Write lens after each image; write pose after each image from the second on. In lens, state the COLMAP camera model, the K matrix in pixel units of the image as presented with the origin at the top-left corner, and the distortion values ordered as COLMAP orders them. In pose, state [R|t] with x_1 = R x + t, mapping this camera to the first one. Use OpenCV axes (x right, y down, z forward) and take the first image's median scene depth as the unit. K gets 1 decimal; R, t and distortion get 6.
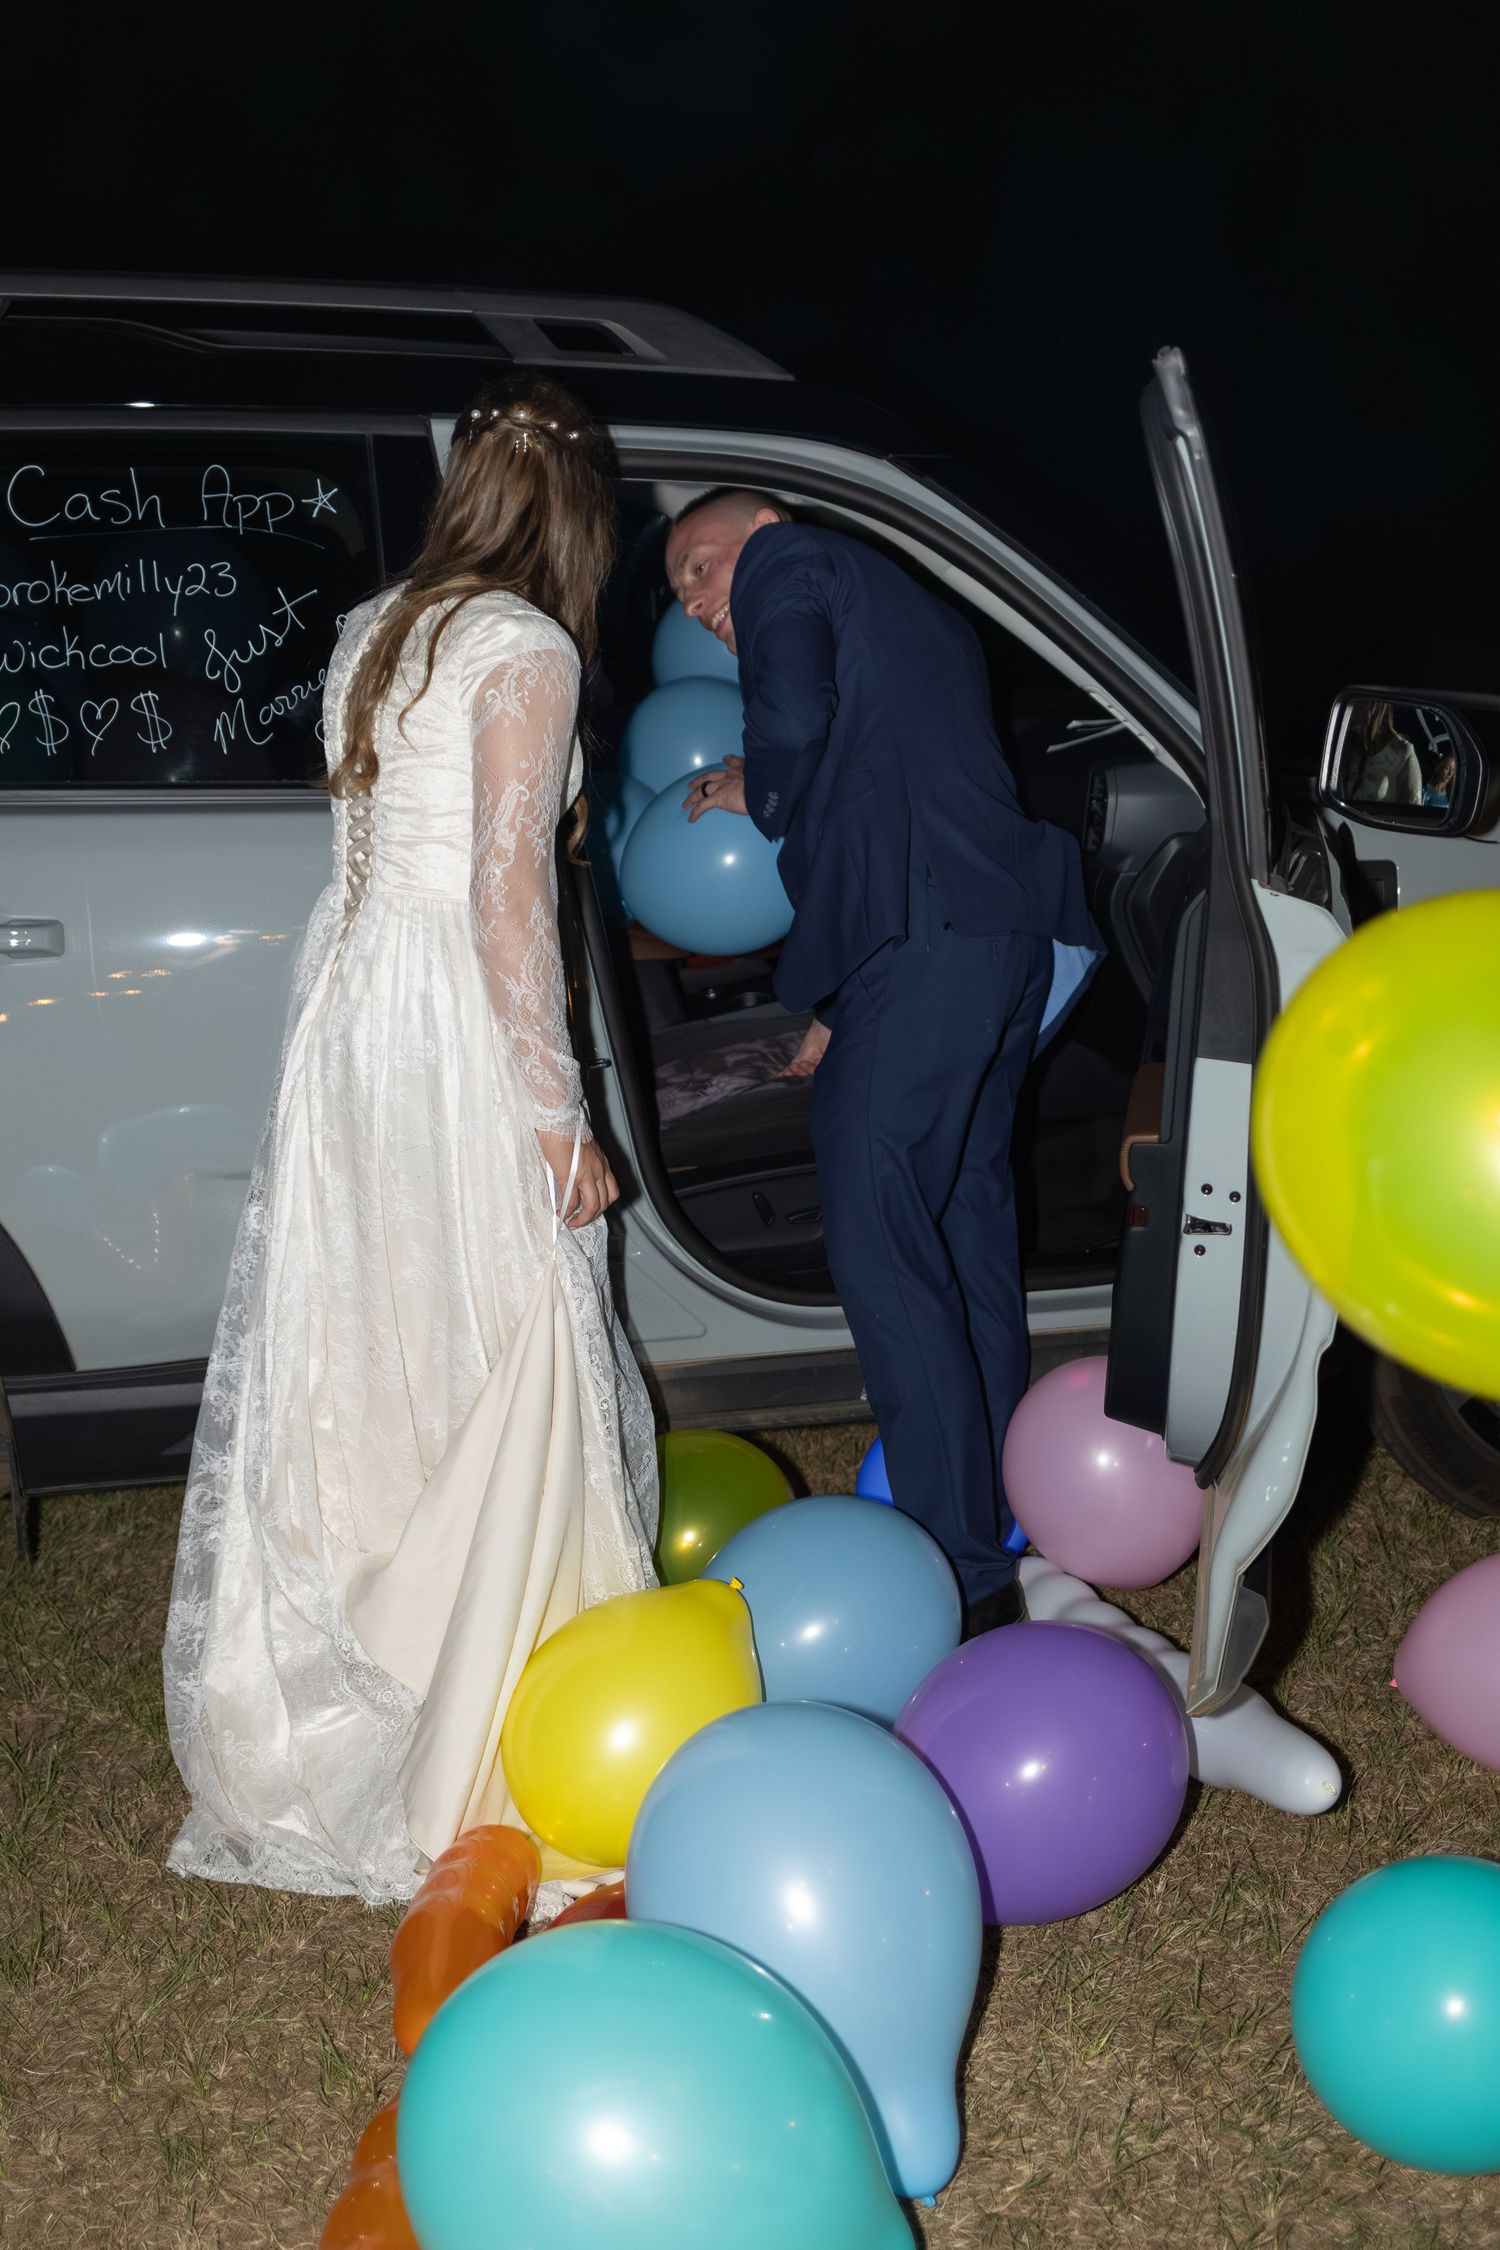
lens RADIAL K [[2435.5, 0, 759.7], [0, 2435.5, 1284.4], [0, 0, 1]] dist [0.000255, -0.008736]
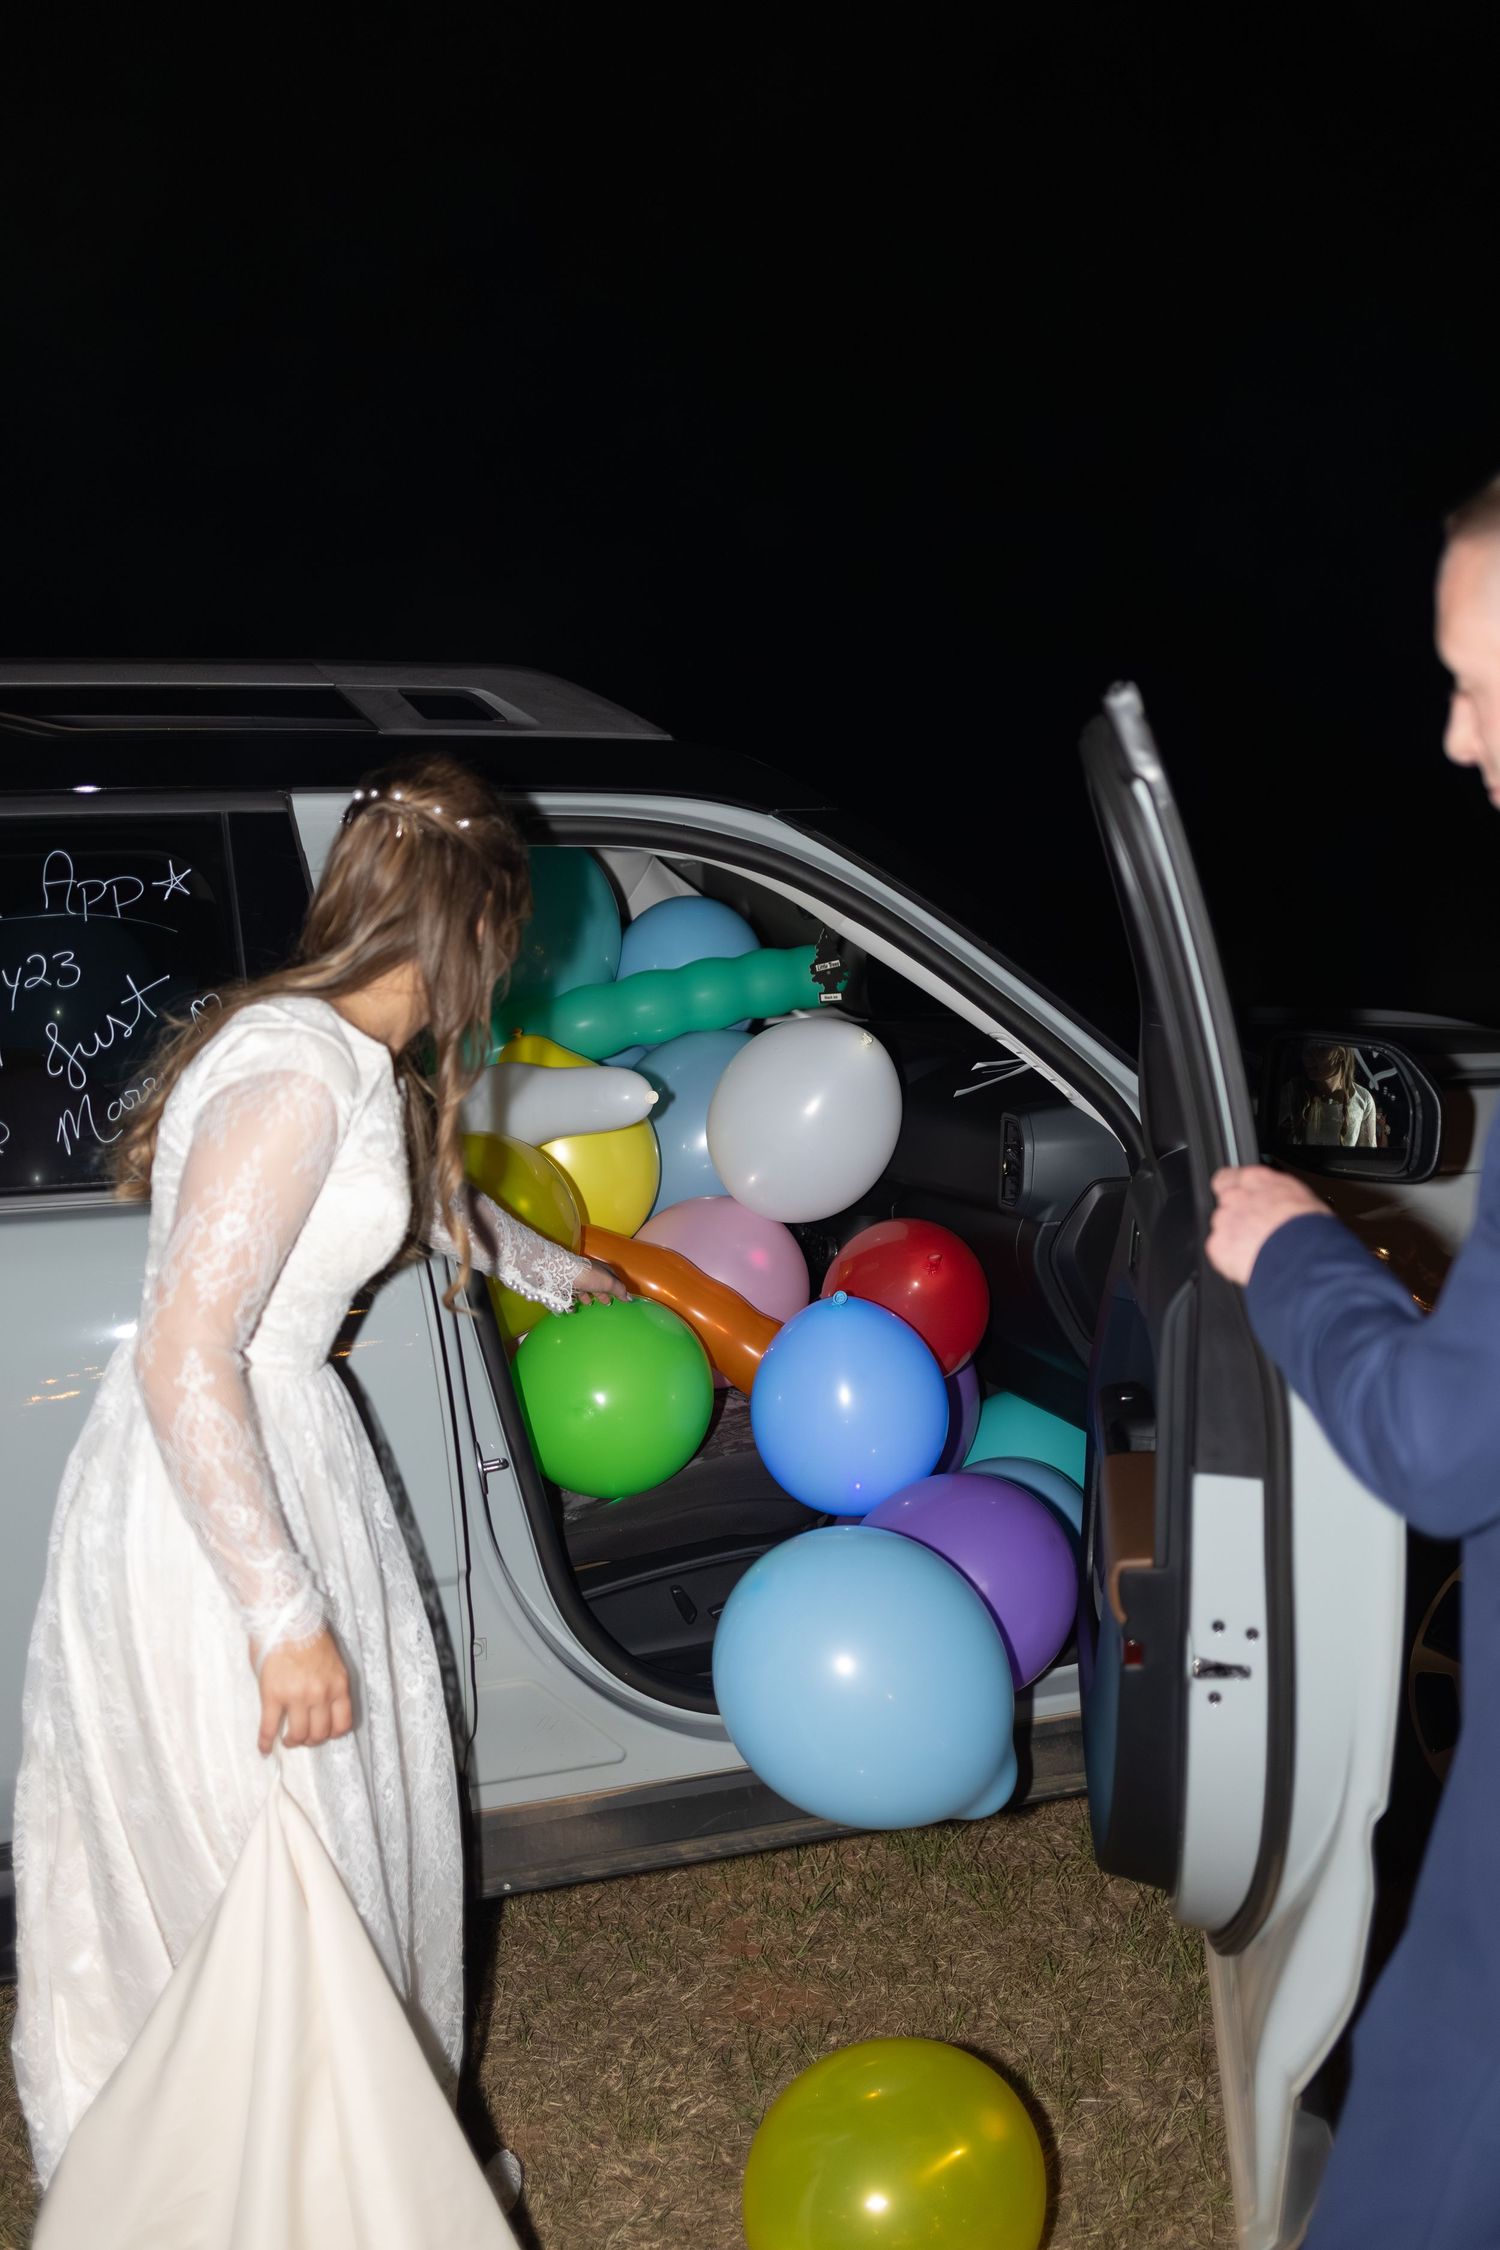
lens RADIAL K [[2197.7, 0, 750.0], [0, 2197.7, 1125.0], [0, 0, 1]] dist [-0.014282, -0.011842]
pose [[0.997458, -0.048732, 0.051993, -0.008162], [0.057383, 0.981891, -0.180547, -0.066807], [-0.042253, 0.183072, 0.982191, 0.183901]]
